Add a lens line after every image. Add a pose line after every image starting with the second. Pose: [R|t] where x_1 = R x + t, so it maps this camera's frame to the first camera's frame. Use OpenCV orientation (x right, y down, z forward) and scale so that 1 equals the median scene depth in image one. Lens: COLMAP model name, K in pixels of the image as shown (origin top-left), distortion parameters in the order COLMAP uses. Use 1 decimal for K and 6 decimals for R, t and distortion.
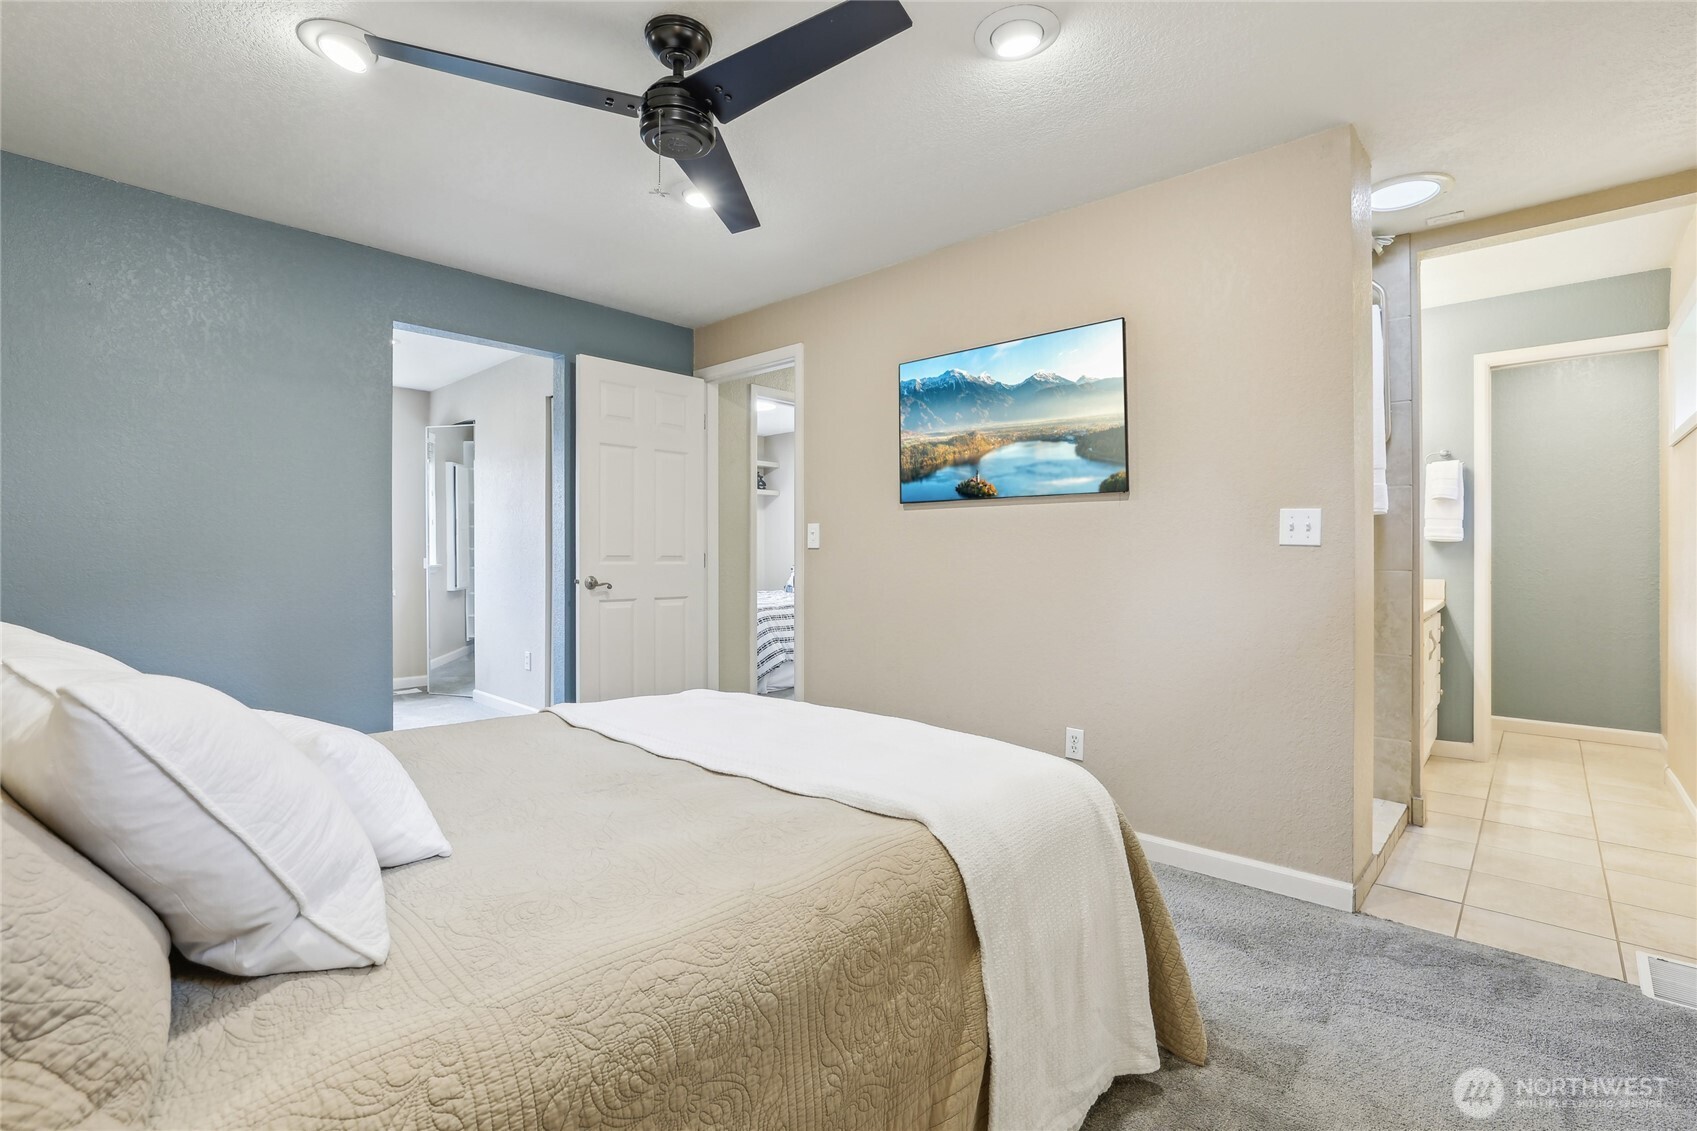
lens RADIAL K [[768.3, 0, 869.1], [0, 768.3, 574.2], [0, 0, 1]] dist [-0.057333, 0.015220]
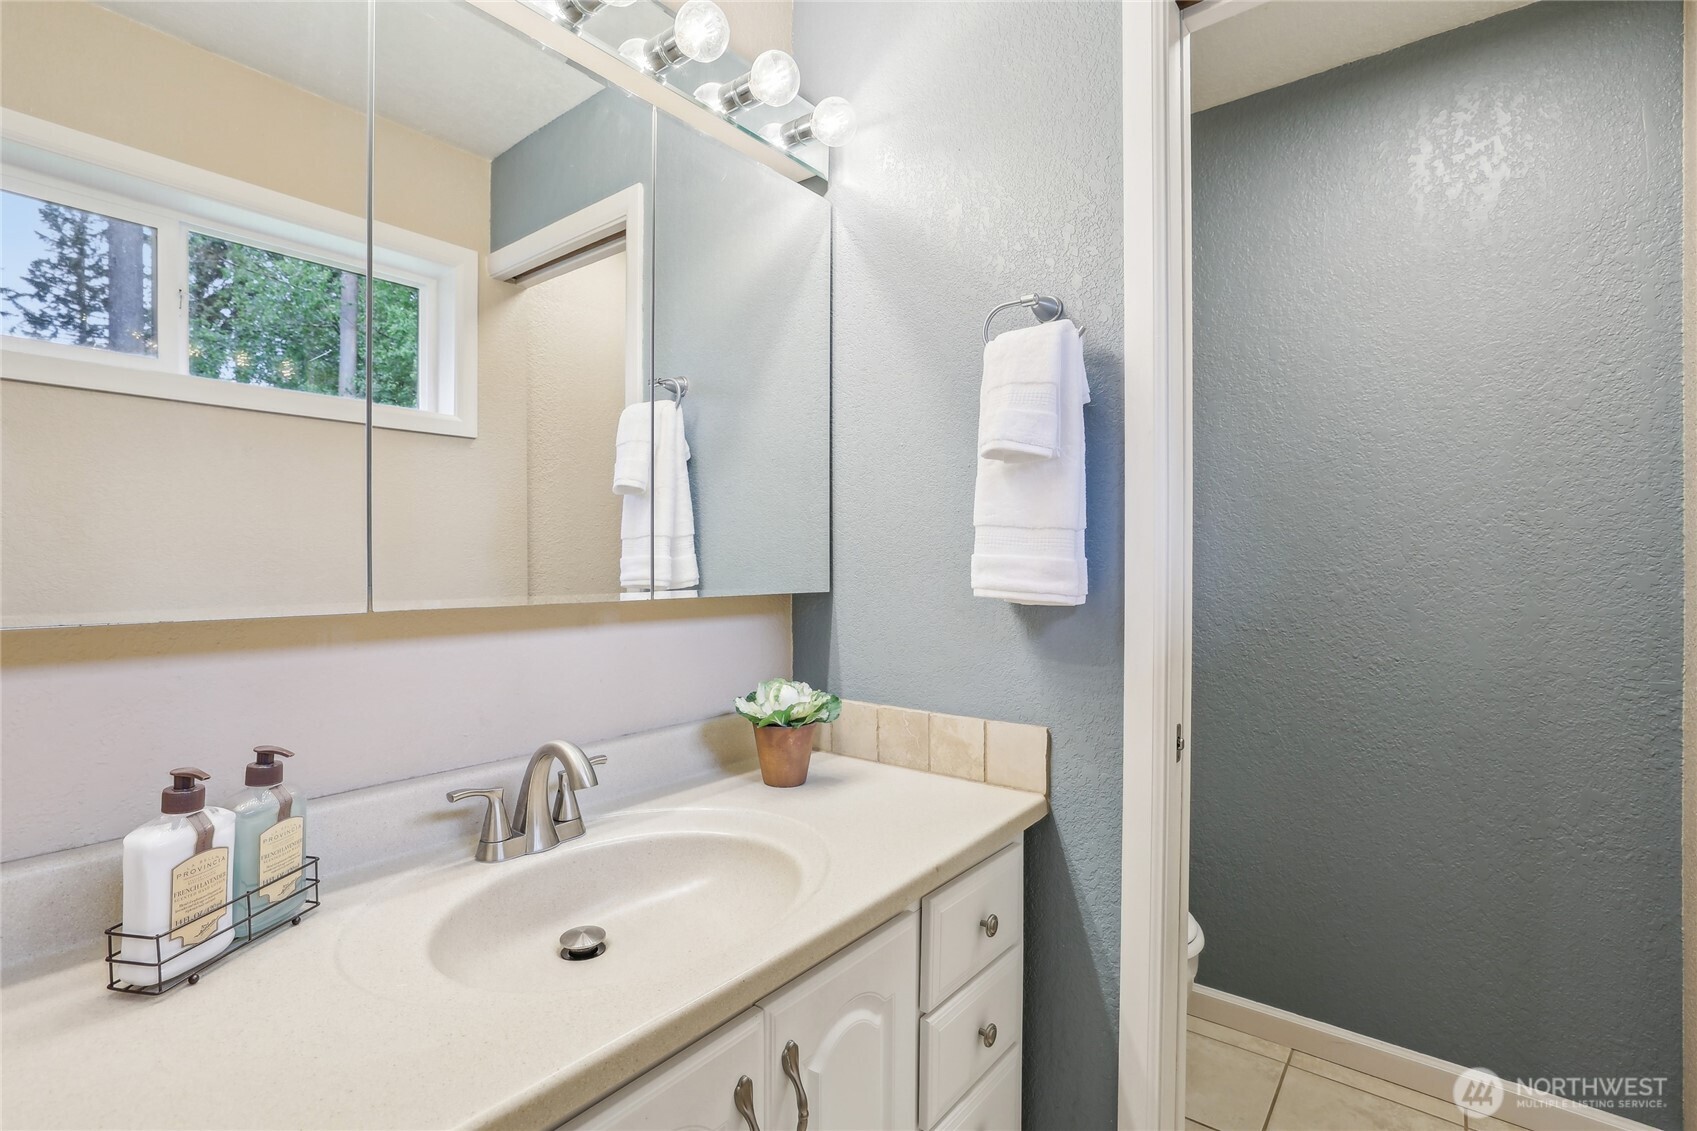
lens RADIAL K [[768.3, 0, 897.2], [0, 768.3, 598.6], [0, 0, 1]] dist [-0.057333, 0.015220]
pose [[0.994617, -0.006343, 0.103427, 0.693305], [0.004394, 0.999809, 0.019055, -0.052296], [-0.103528, -0.018498, 0.994455, 0.714620]]
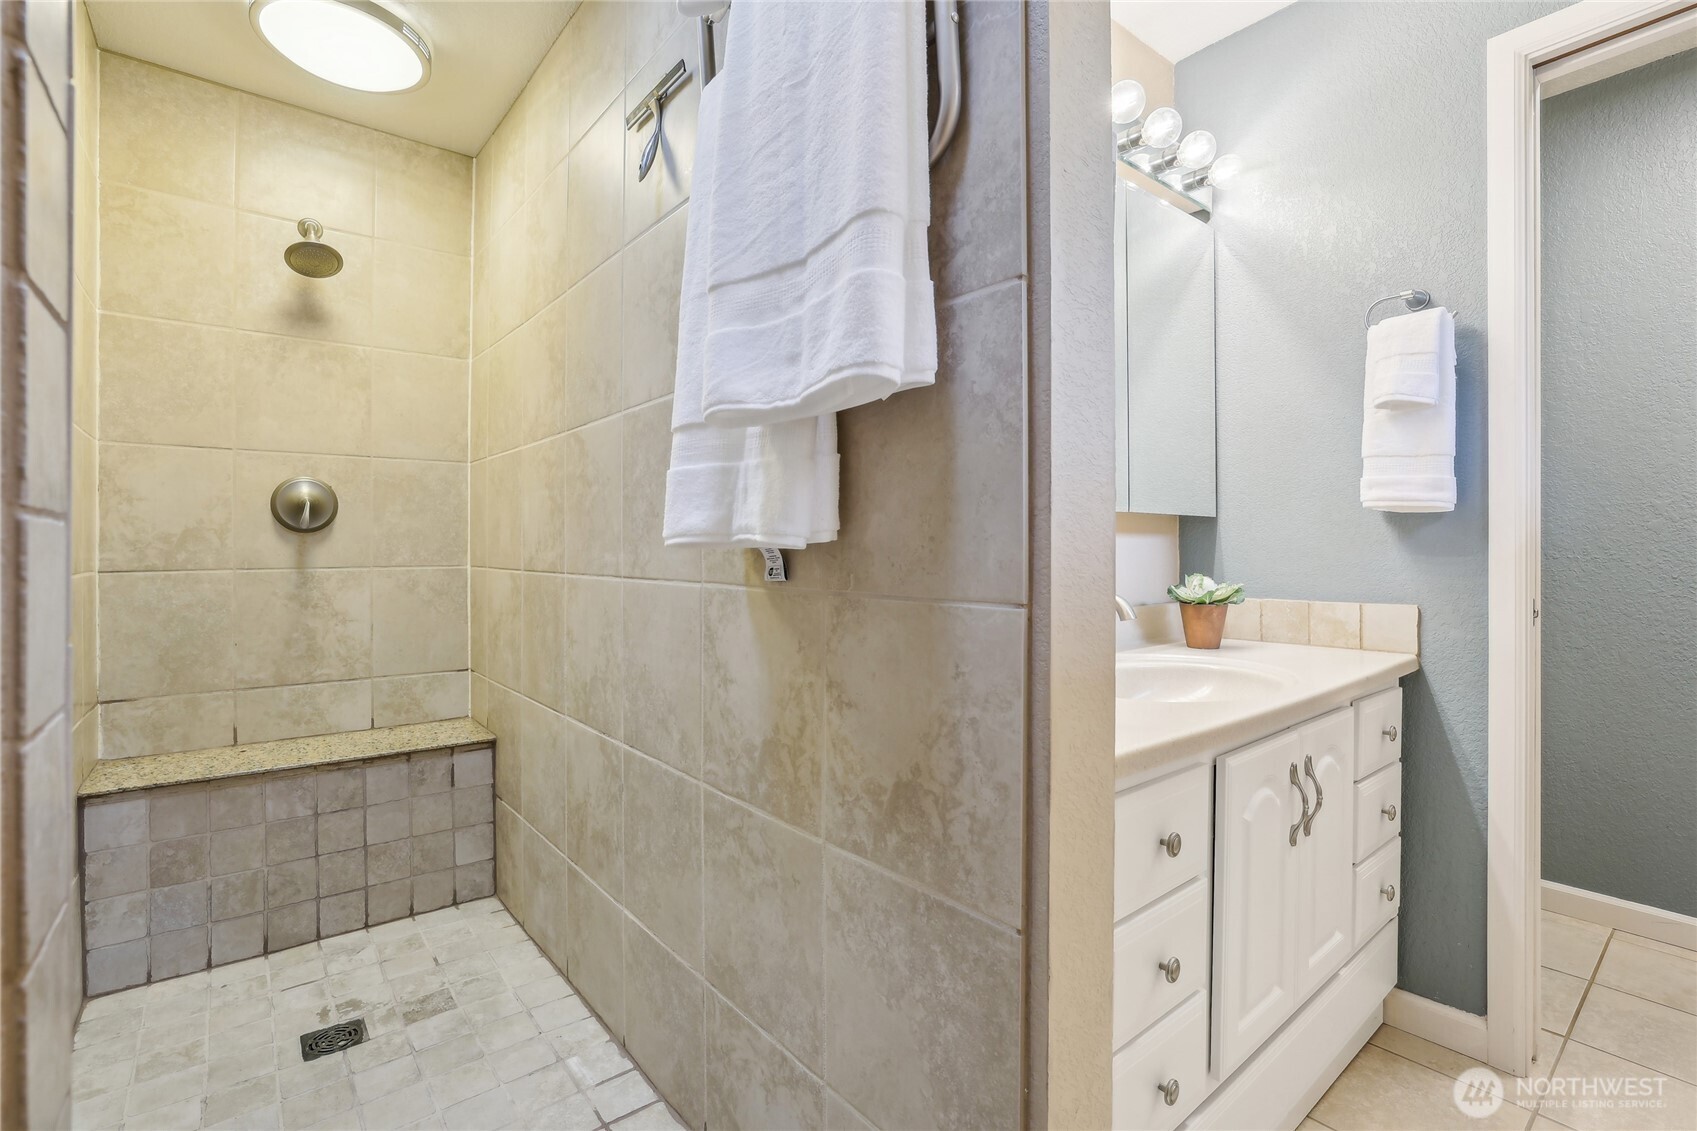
lens RADIAL K [[768.3, 0, 883.7], [0, 768.3, 567.2], [0, 0, 1]] dist [-0.057333, 0.015220]
pose [[0.989636, -0.002271, -0.143578, 0.552279], [0.001778, 0.999992, -0.003561, -0.013251], [0.143585, 0.003269, 0.989633, 0.564253]]
